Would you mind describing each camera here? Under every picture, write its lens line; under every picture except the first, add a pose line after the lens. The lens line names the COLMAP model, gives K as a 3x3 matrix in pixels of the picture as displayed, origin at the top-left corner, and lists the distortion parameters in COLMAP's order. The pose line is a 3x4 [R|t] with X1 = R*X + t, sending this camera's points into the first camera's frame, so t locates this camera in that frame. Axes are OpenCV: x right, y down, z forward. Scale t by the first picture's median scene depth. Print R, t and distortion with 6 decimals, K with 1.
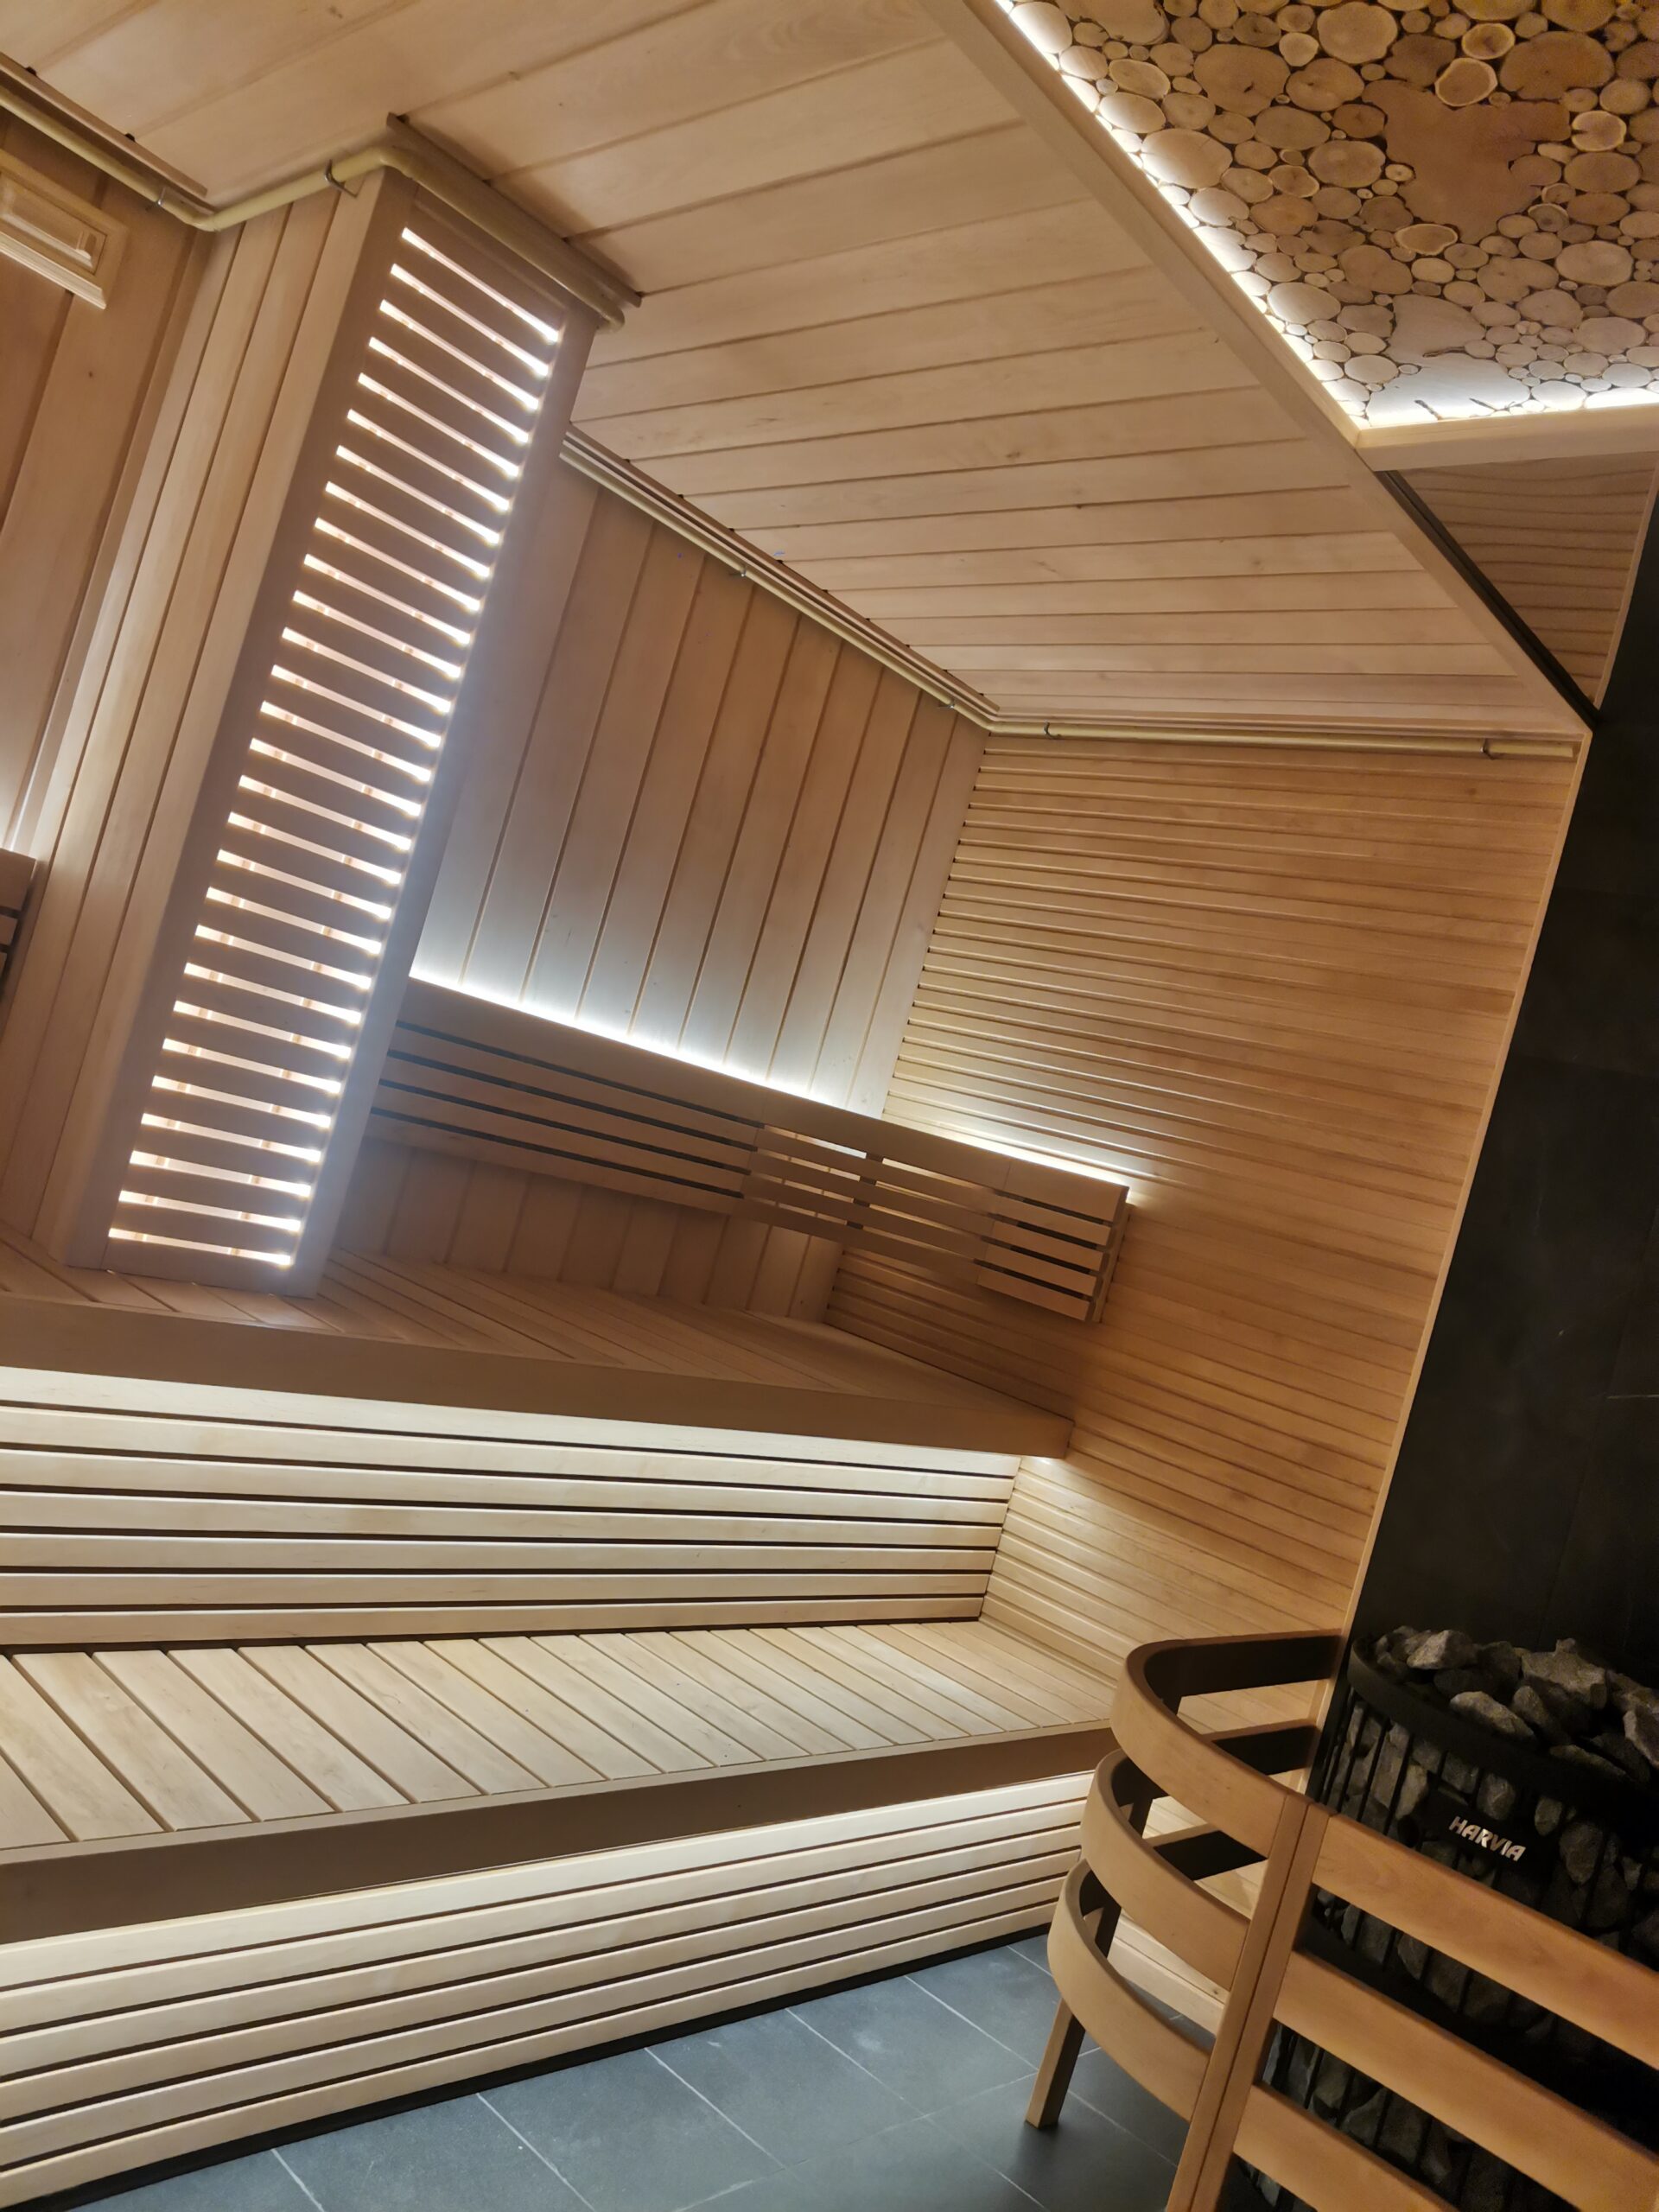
lens RADIAL K [[1635.1, 0, 825.1], [0, 1635.1, 1084.6], [0, 0, 1]] dist [-0.001320, -0.072242]
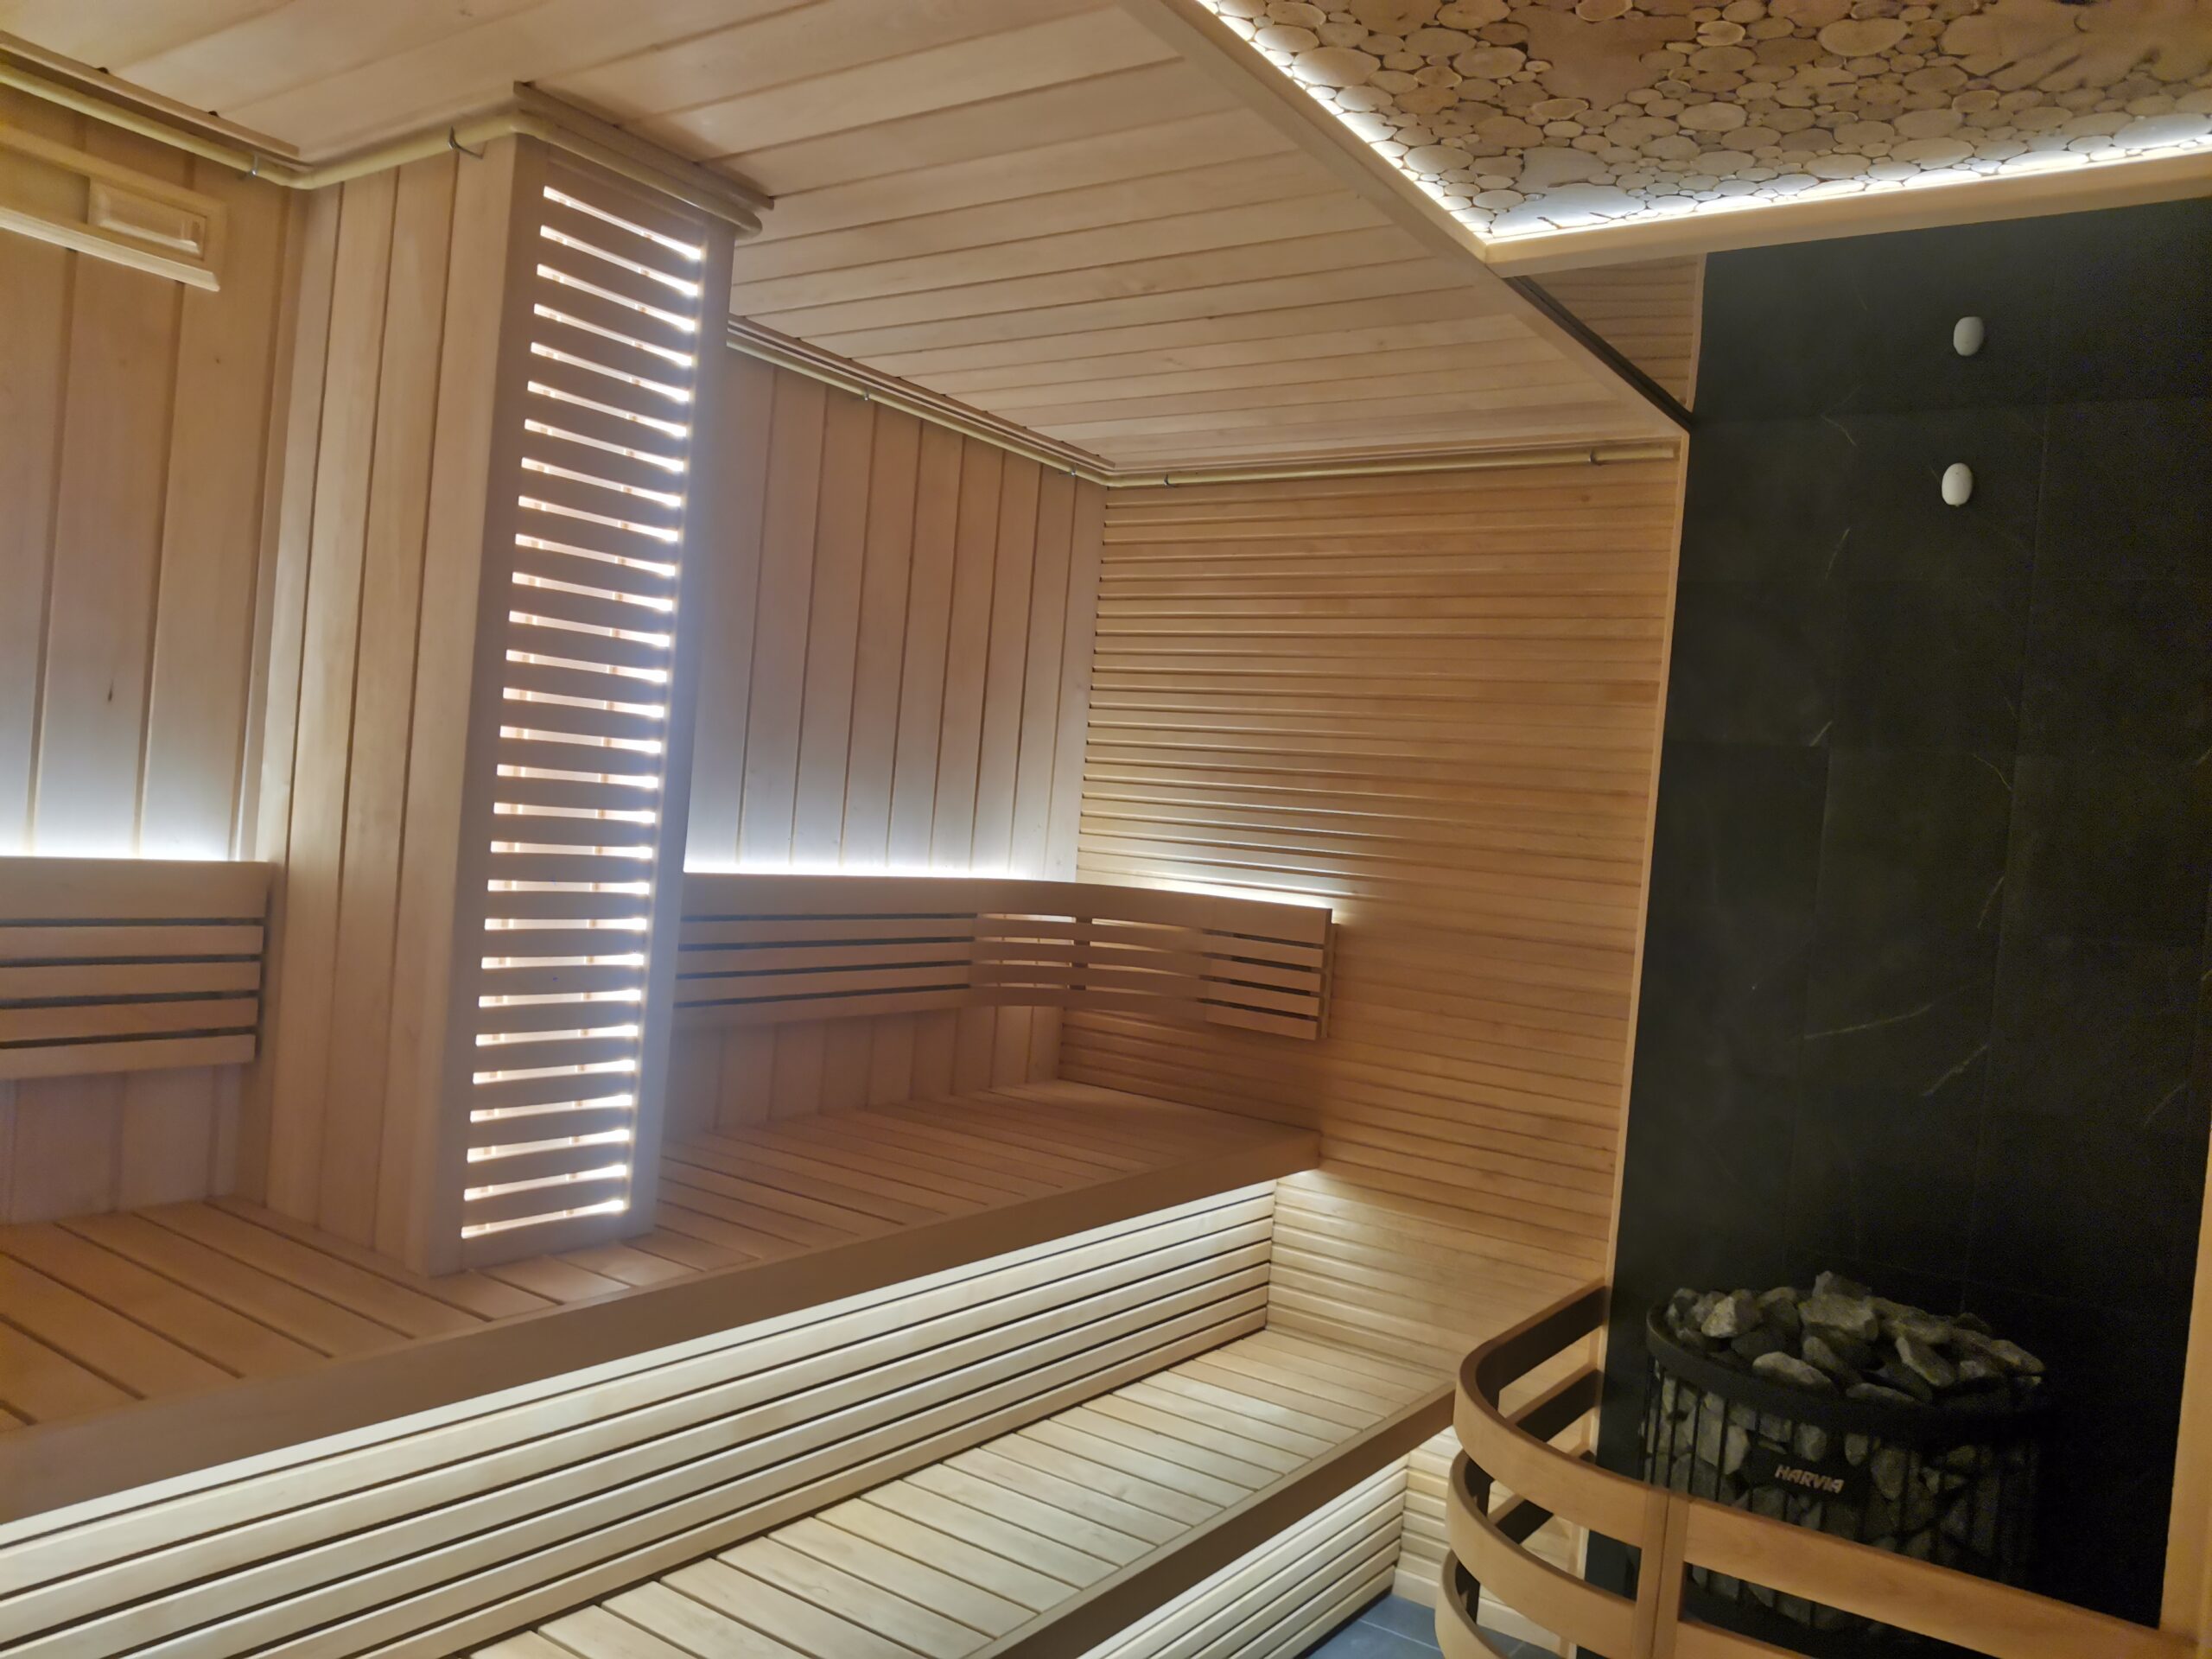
lens RADIAL K [[1635.1, 0, 1119.6], [0, 1635.1, 820.0], [0, 0, 1]] dist [-0.001320, -0.072242]
pose [[0.972830, -0.192540, 0.128570, -0.106448], [0.183865, 0.979982, 0.076345, -0.144072], [-0.140696, -0.050631, 0.988757, -0.041967]]
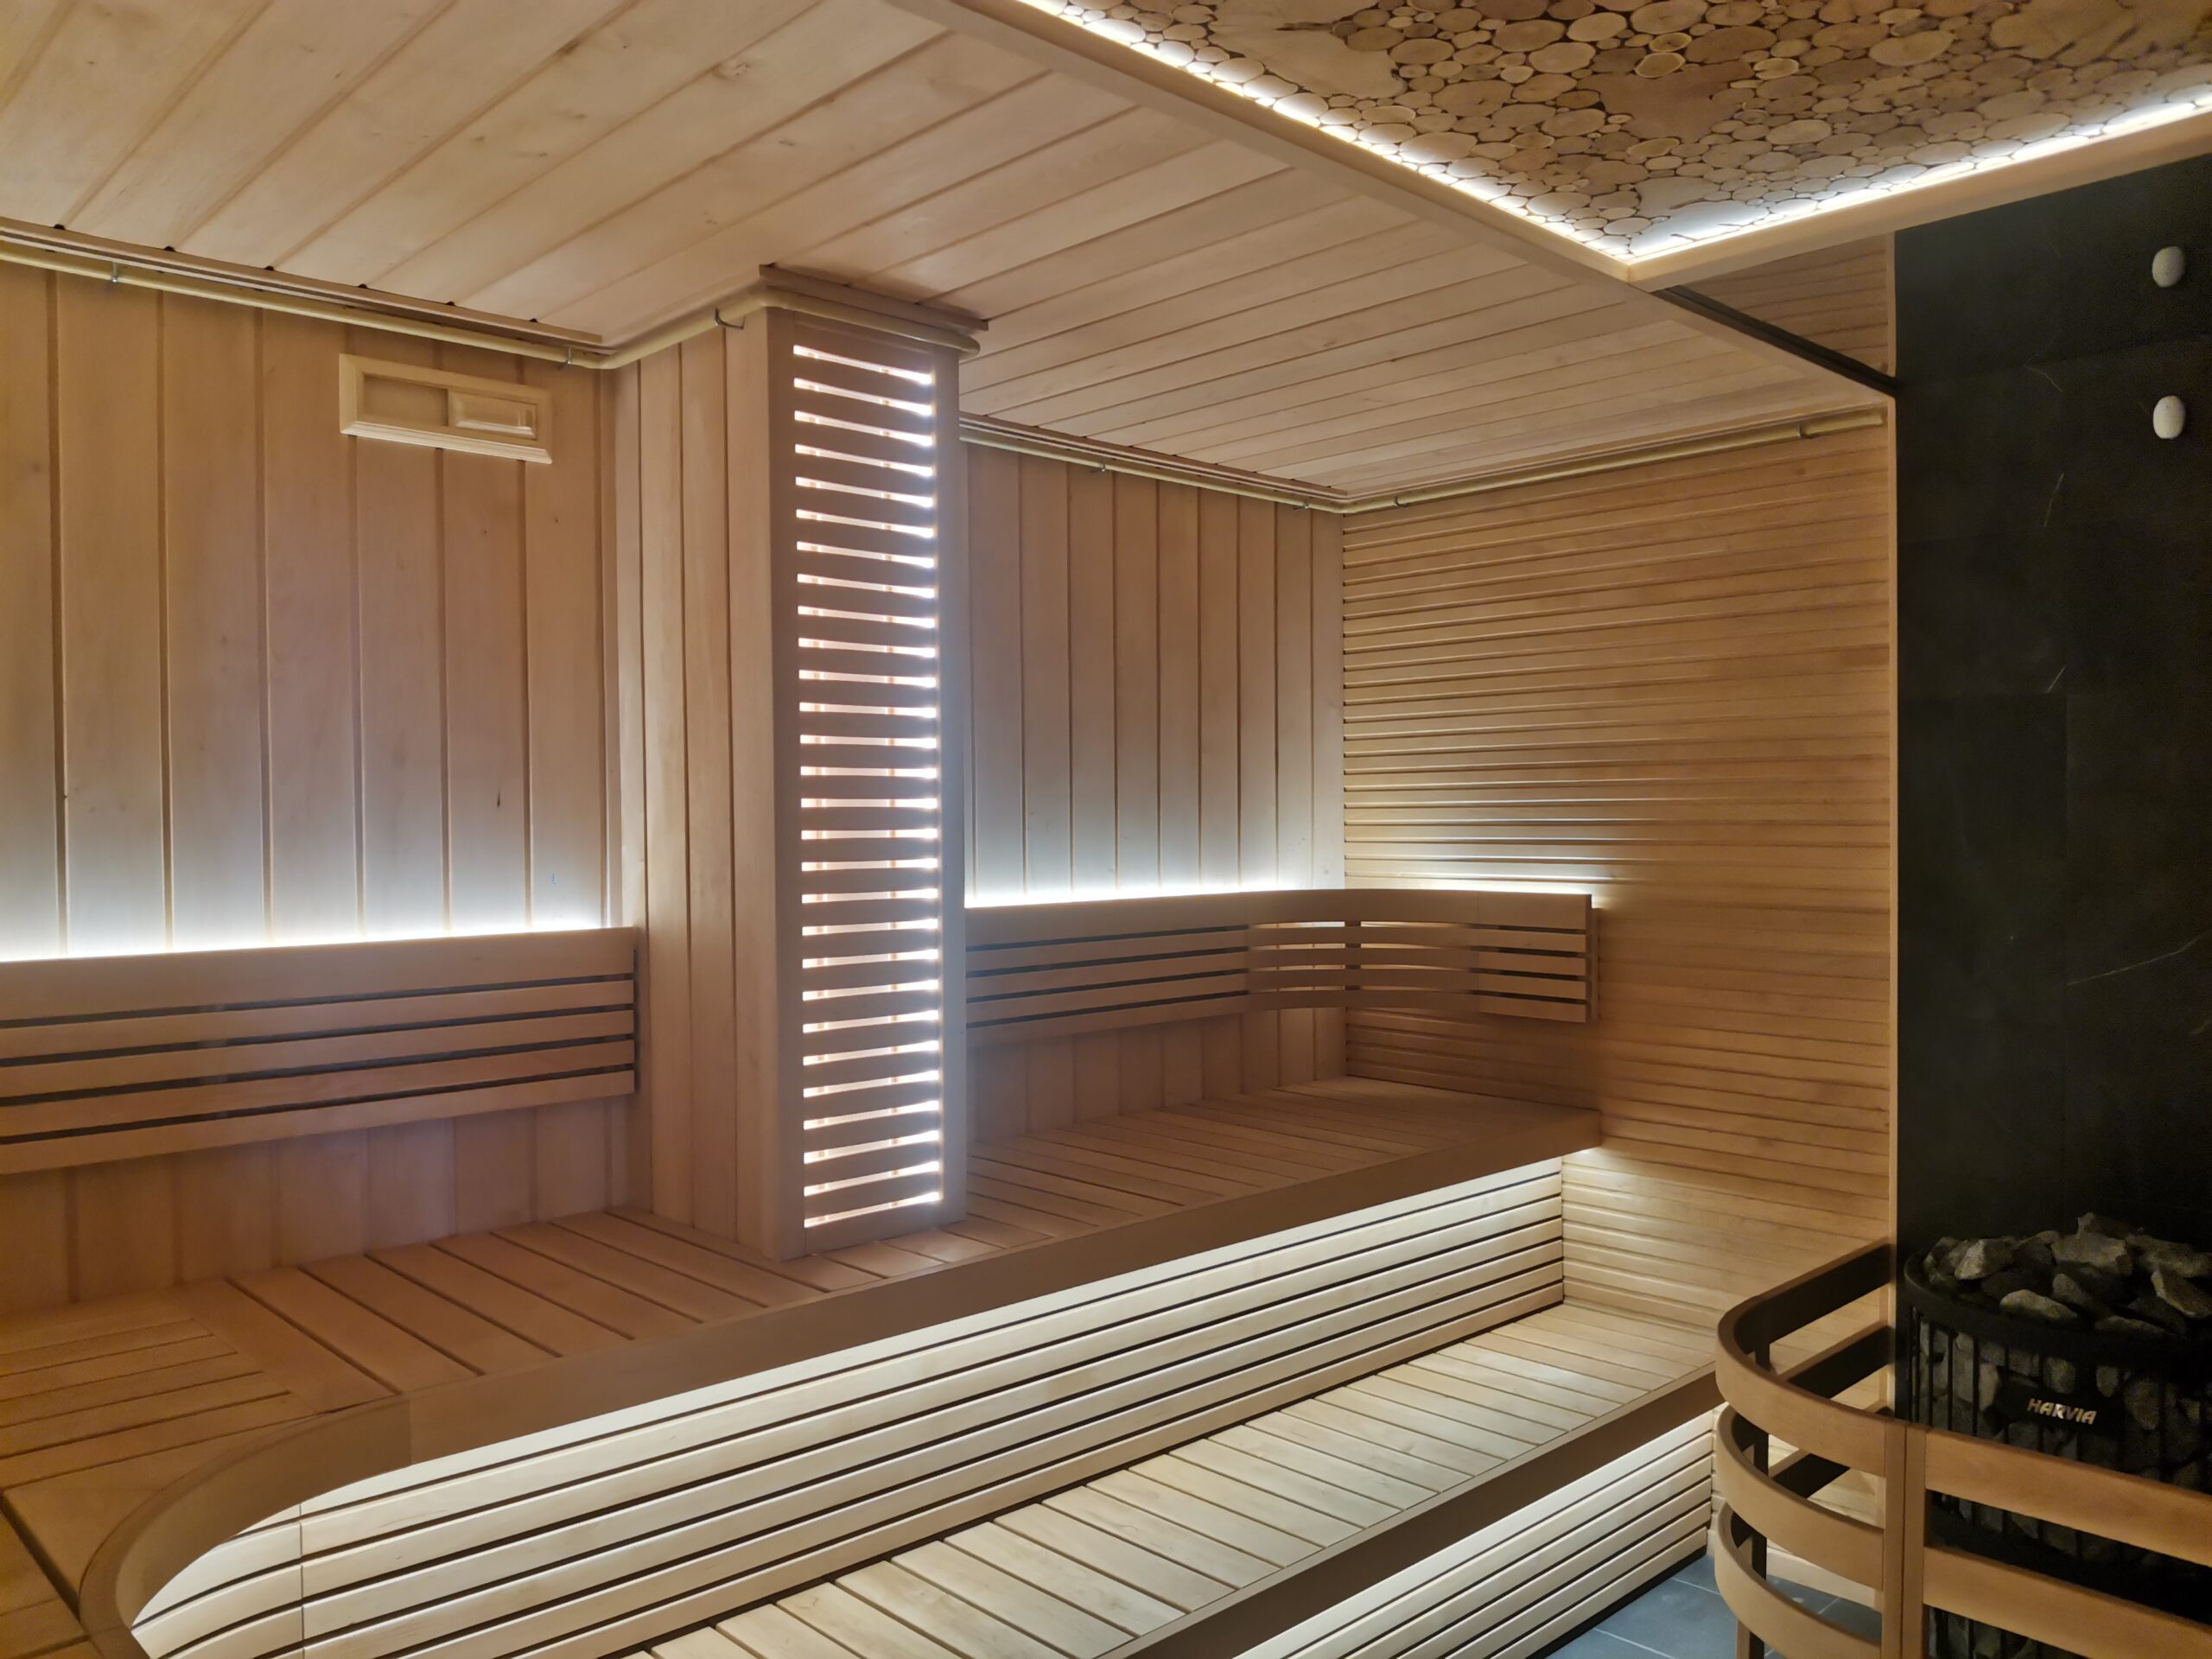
lens RADIAL K [[1635.1, 0, 1119.6], [0, 1635.1, 820.0], [0, 0, 1]] dist [-0.001320, -0.072242]
pose [[0.957960, -0.278789, -0.067742, -0.042048], [0.280617, 0.959633, 0.018962, -0.136364], [0.059721, -0.037174, 0.997523, -0.165690]]
